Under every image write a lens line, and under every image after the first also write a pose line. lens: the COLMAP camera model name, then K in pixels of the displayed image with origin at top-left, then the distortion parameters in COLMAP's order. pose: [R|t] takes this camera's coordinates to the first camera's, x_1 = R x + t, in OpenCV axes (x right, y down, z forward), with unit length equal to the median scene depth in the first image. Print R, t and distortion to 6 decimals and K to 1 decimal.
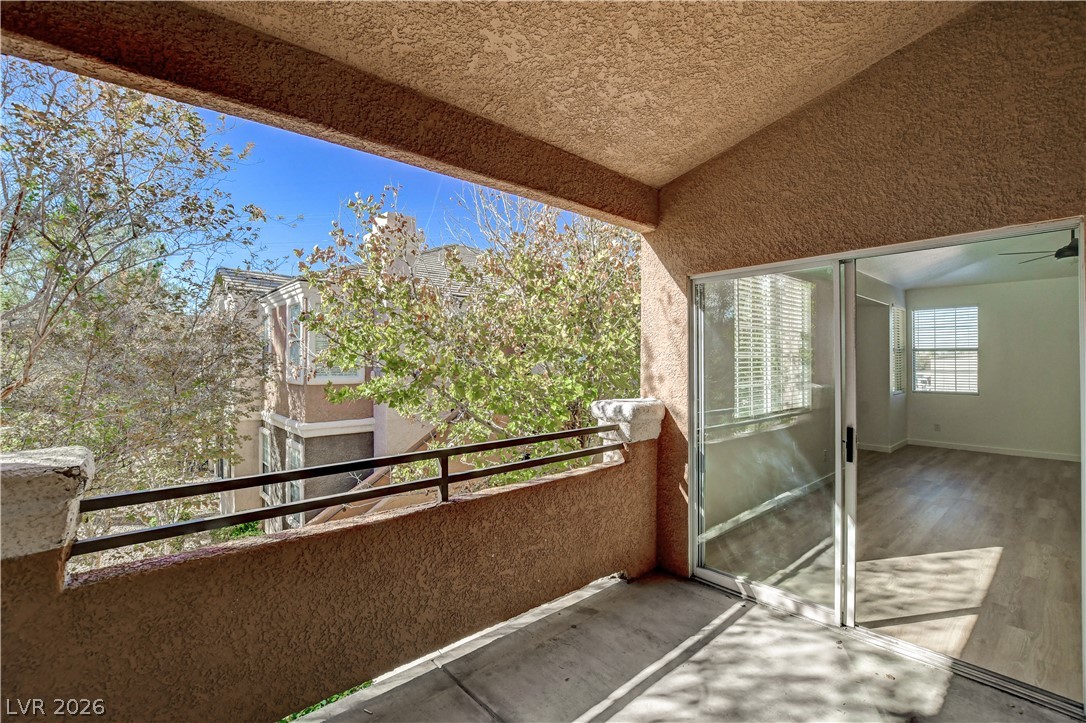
lens RADIAL K [[481.7, 0, 539.9], [0, 481.7, 359.2], [0, 0, 1]] dist [-0.026423, 0.000913]
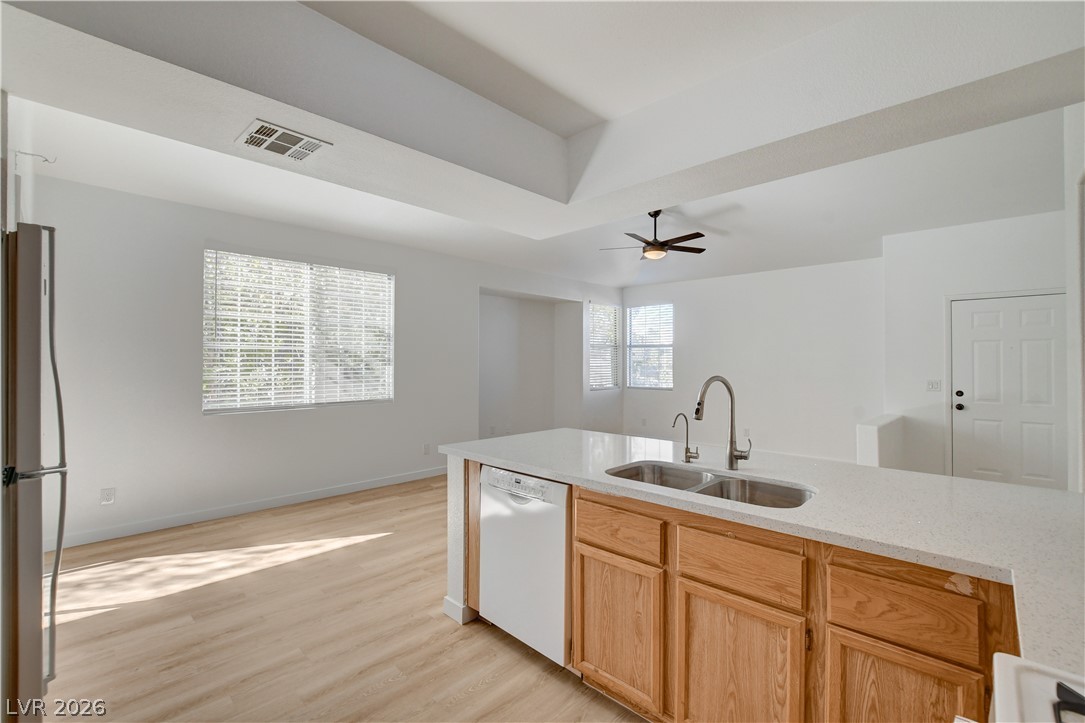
lens RADIAL K [[481.2, 0, 528.4], [0, 481.2, 358.7], [0, 0, 1]] dist [-0.026423, 0.000913]
pose [[0.997865, 0.002716, 0.065257, 1.331945], [-0.002436, 0.999987, -0.004368, 0.029167], [-0.065269, 0.004200, 0.997859, -0.018618]]
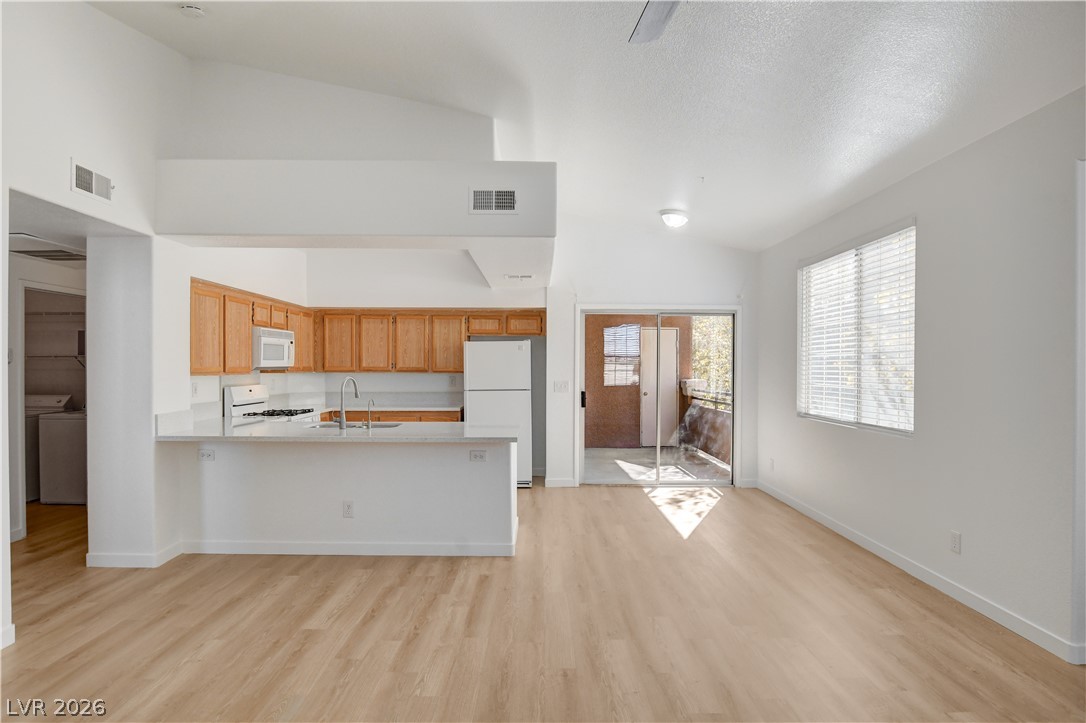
lens RADIAL K [[595.4, 0, 547.7], [0, 595.4, 366.3], [0, 0, 1]] dist [-0.018785, 0.000197]
pose [[-0.649240, 0.000093, -0.760584, 2.410300], [0.001765, 0.999997, -0.001384, 0.025492], [0.760582, -0.002241, -0.649238, 1.908150]]
